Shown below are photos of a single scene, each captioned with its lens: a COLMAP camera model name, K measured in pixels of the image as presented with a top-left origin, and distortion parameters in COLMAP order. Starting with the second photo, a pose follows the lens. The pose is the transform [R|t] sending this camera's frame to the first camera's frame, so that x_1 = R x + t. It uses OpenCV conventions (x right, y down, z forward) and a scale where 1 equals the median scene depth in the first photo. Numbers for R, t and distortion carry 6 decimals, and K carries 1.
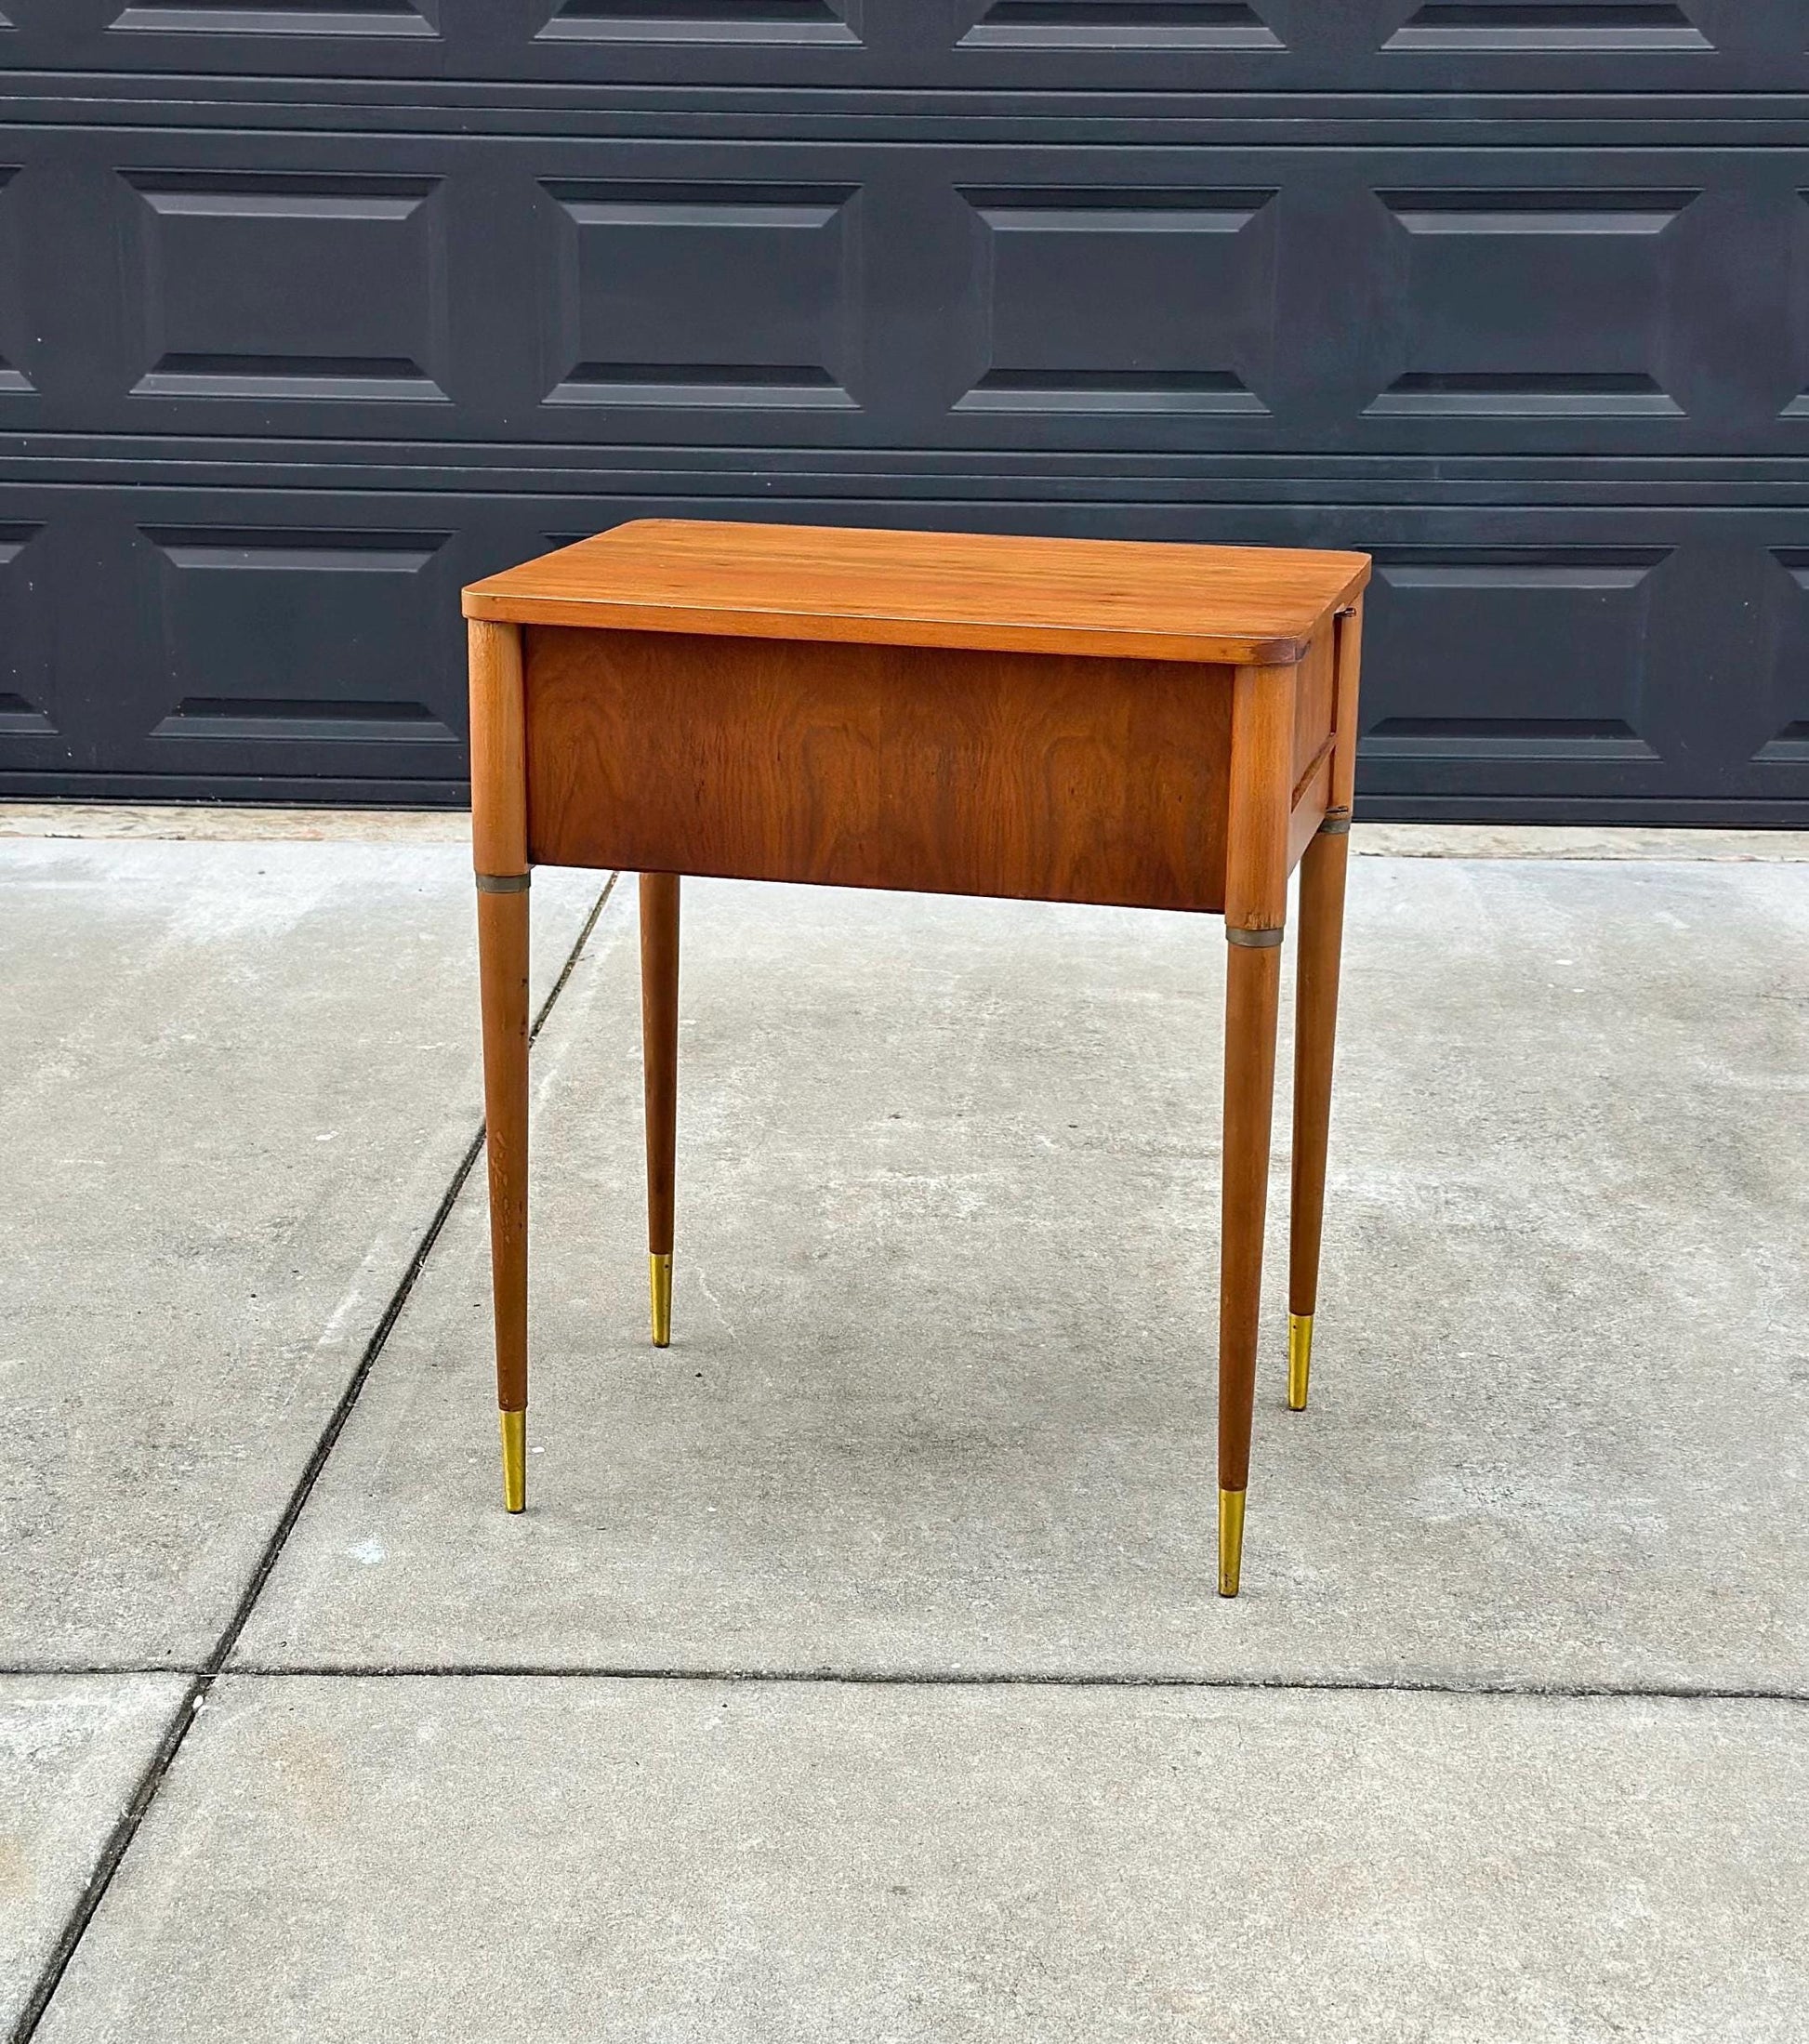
lens RADIAL K [[3344.0, 0, 933.8], [0, 3344.0, 1016.6], [0, 0, 1]] dist [0.171015, -0.238385]
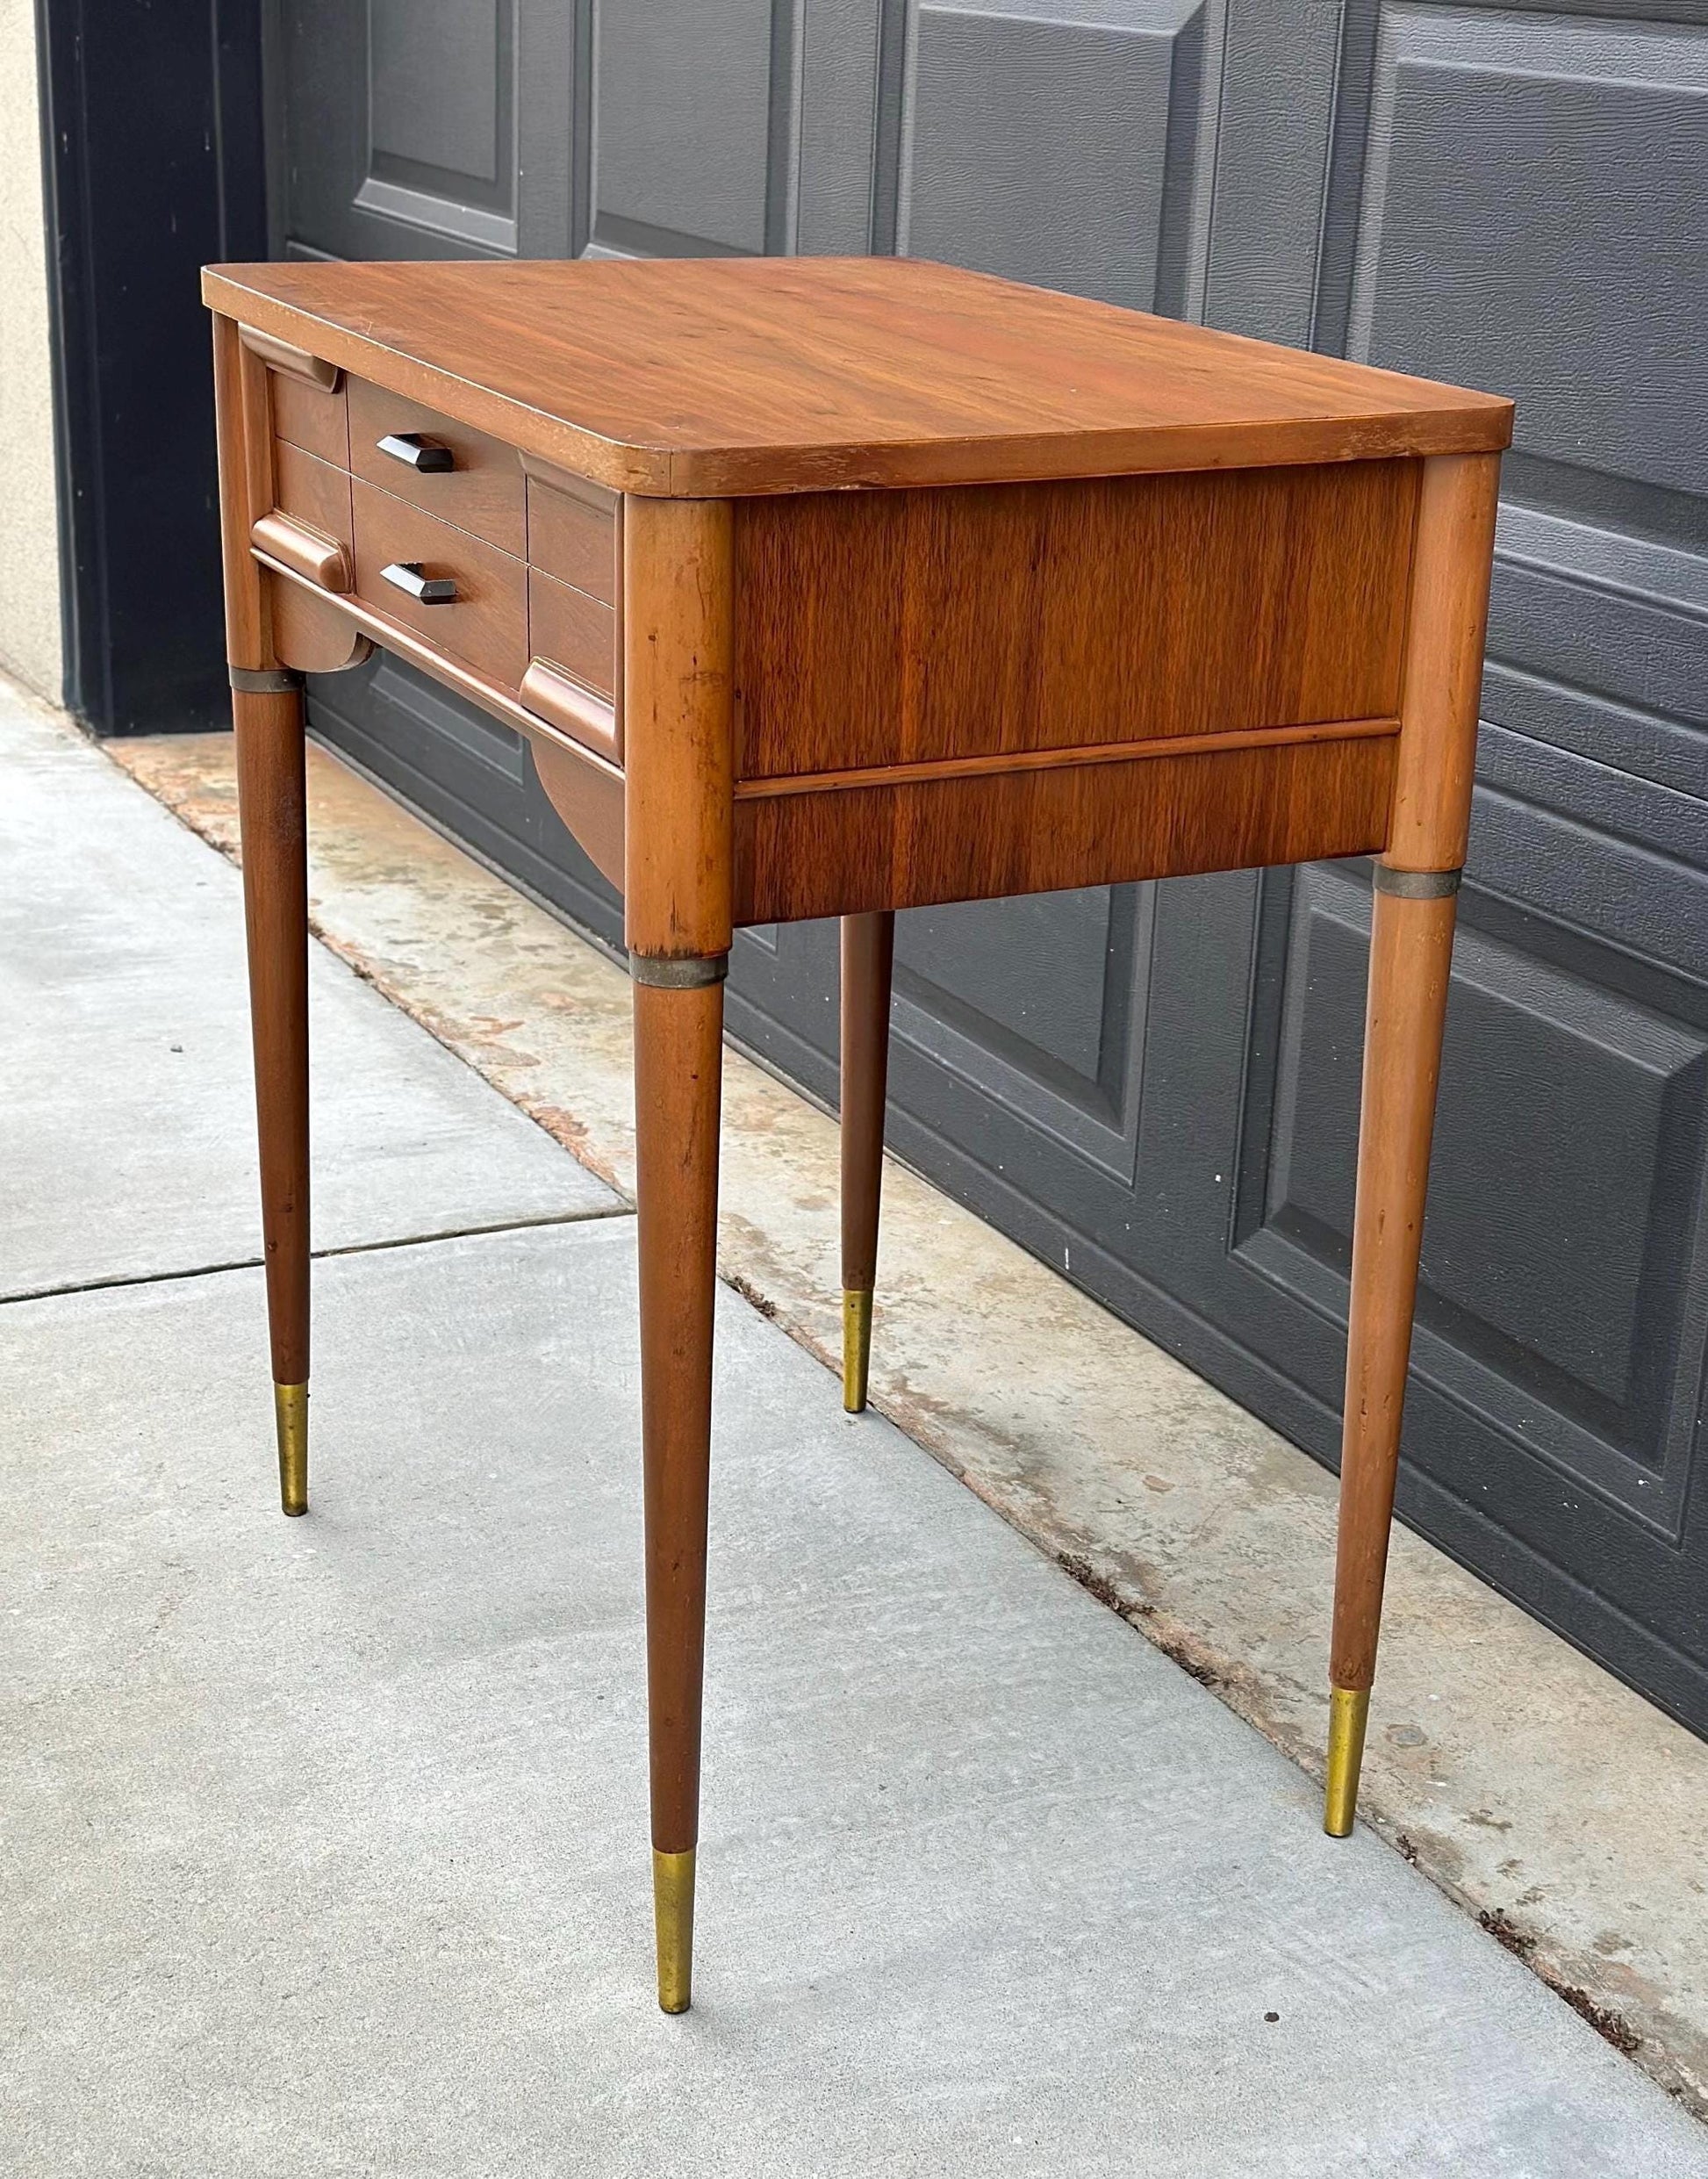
lens RADIAL K [[3435.5, 0, 952.2], [0, 3435.5, 1157.3], [0, 0, 1]] dist [0.151969, -0.111916]
pose [[0.477637, 0.309742, -0.822145, 0.455144], [-0.271715, 0.941991, 0.197037, -0.218007], [0.835484, 0.129277, 0.534091, 0.920114]]
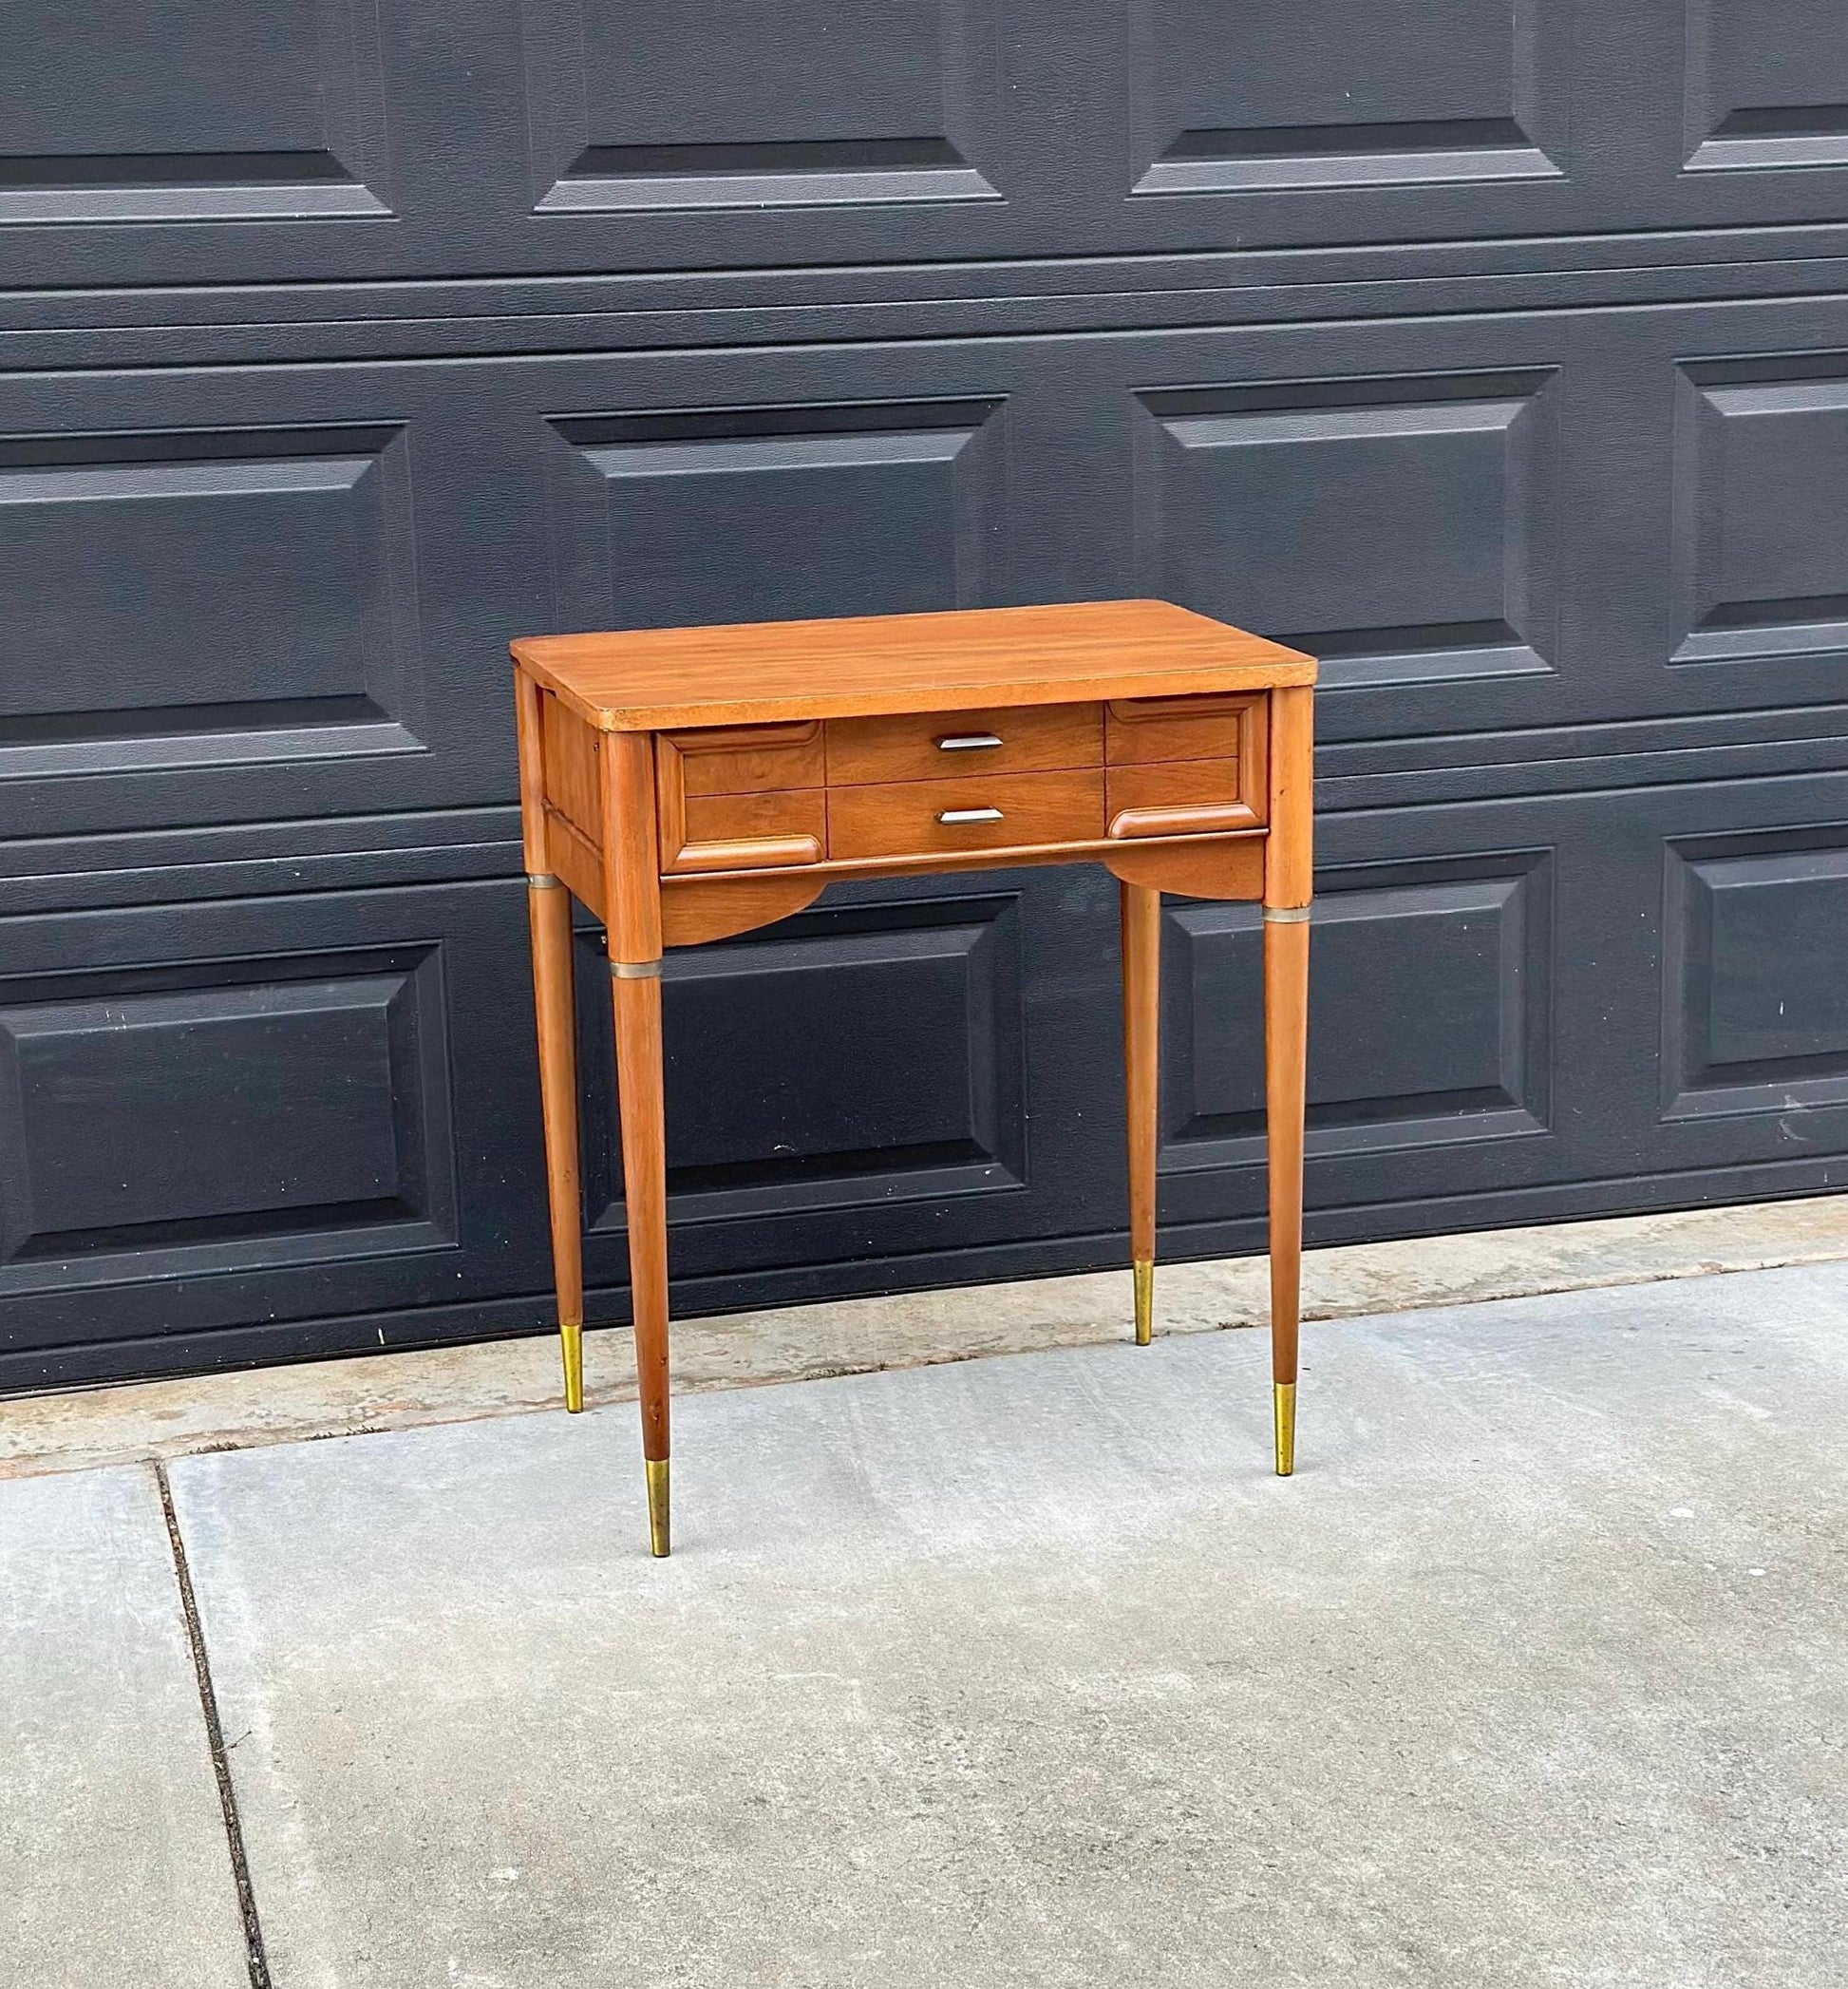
lens RADIAL K [[3610.8, 0, 897.9], [0, 3610.8, 1058.8], [0, 0, 1]] dist [0.137463, 0.080211]
pose [[0.956965, -0.106242, 0.270056, -0.164731], [0.113566, 0.993463, -0.011594, -0.125750], [-0.267059, 0.041764, 0.962775, 0.356474]]
